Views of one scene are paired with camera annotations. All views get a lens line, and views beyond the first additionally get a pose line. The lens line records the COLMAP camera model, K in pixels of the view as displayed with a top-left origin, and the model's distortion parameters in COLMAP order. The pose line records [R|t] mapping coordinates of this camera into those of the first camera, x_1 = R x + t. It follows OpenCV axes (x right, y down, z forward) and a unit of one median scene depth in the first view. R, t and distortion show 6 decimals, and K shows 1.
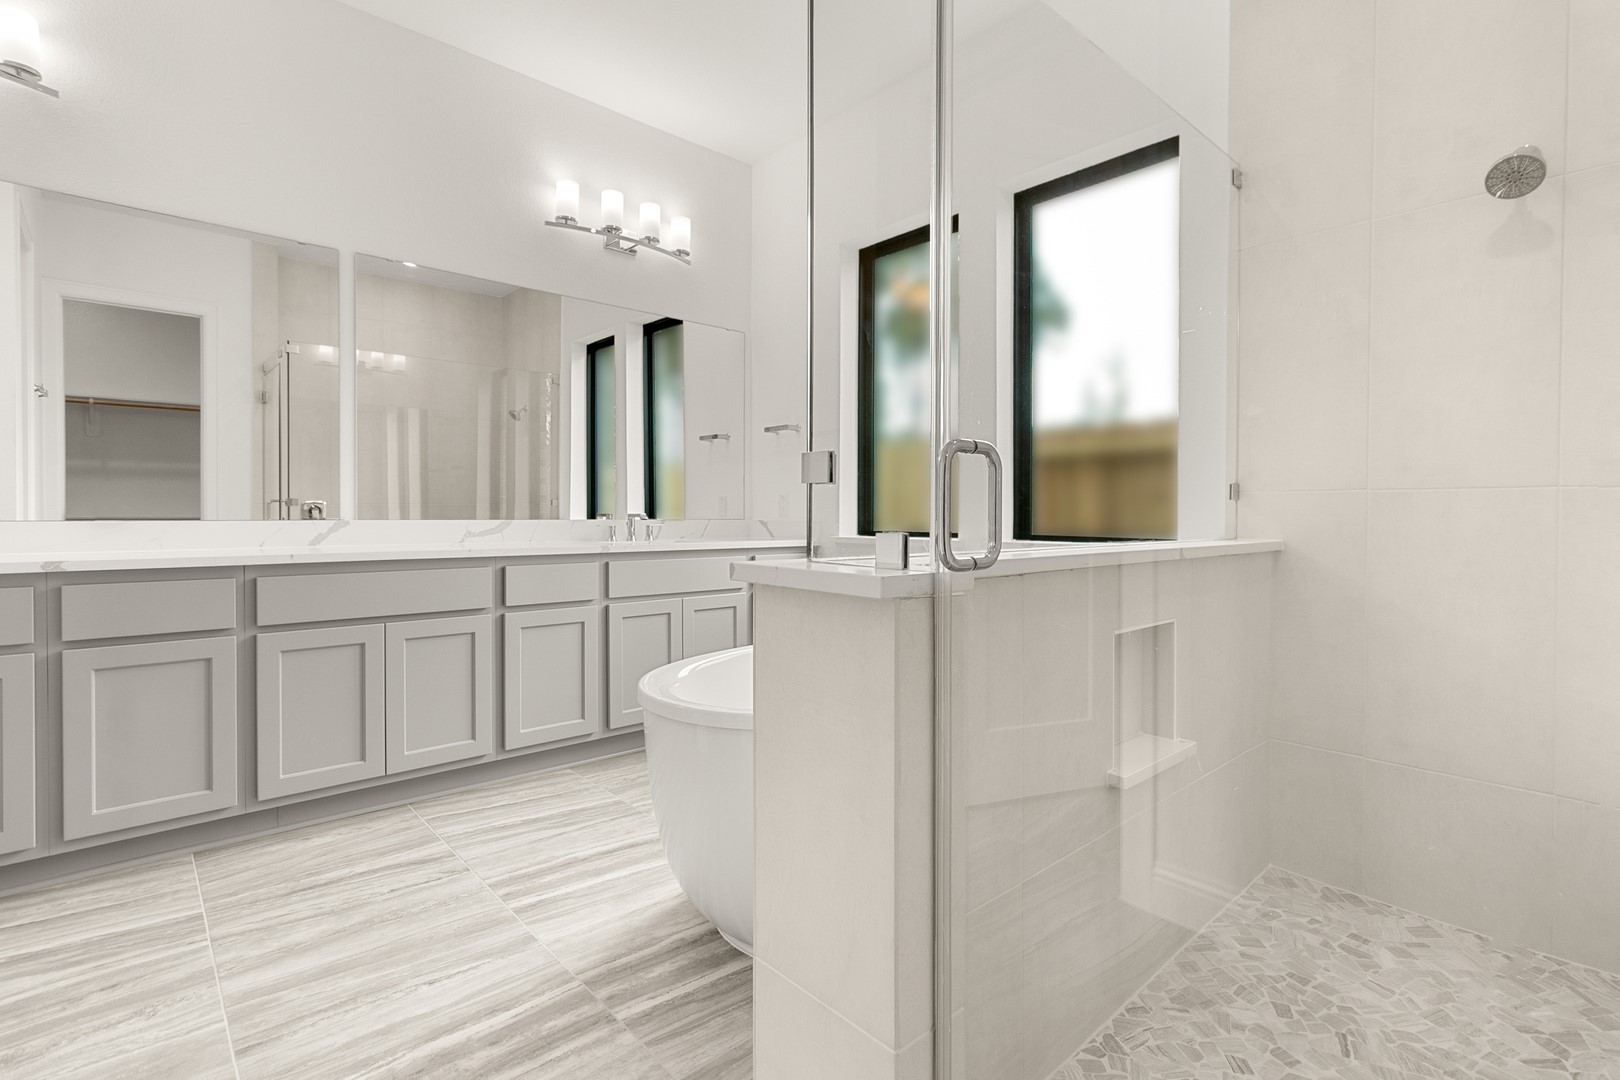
lens RADIAL K [[773.2, 0, 815.5], [0, 773.2, 527.0], [0, 0, 1]] dist [0.009738, -0.001663]
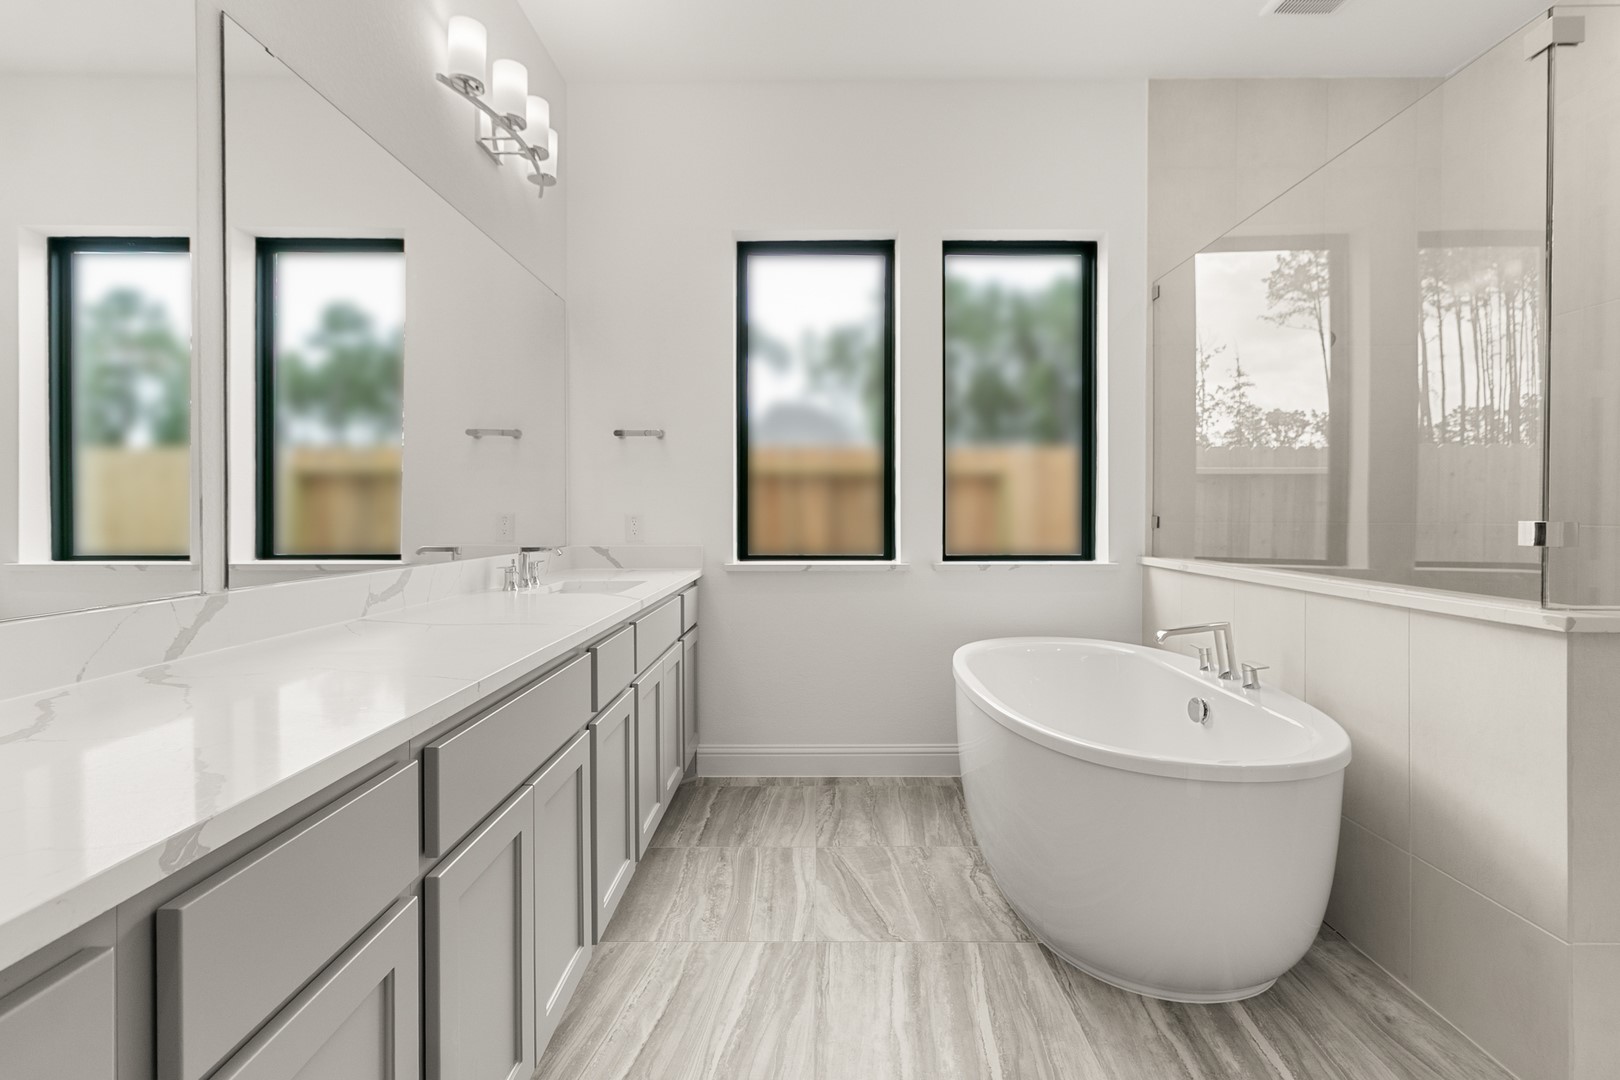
lens RADIAL K [[773.2, 0, 823.9], [0, 773.2, 527.9], [0, 0, 1]] dist [0.009738, -0.001663]
pose [[0.666792, -0.017808, 0.745031, -0.829511], [0.016073, 0.999826, 0.009513, -0.052678], [-0.745071, 0.005632, 0.666962, 0.509953]]
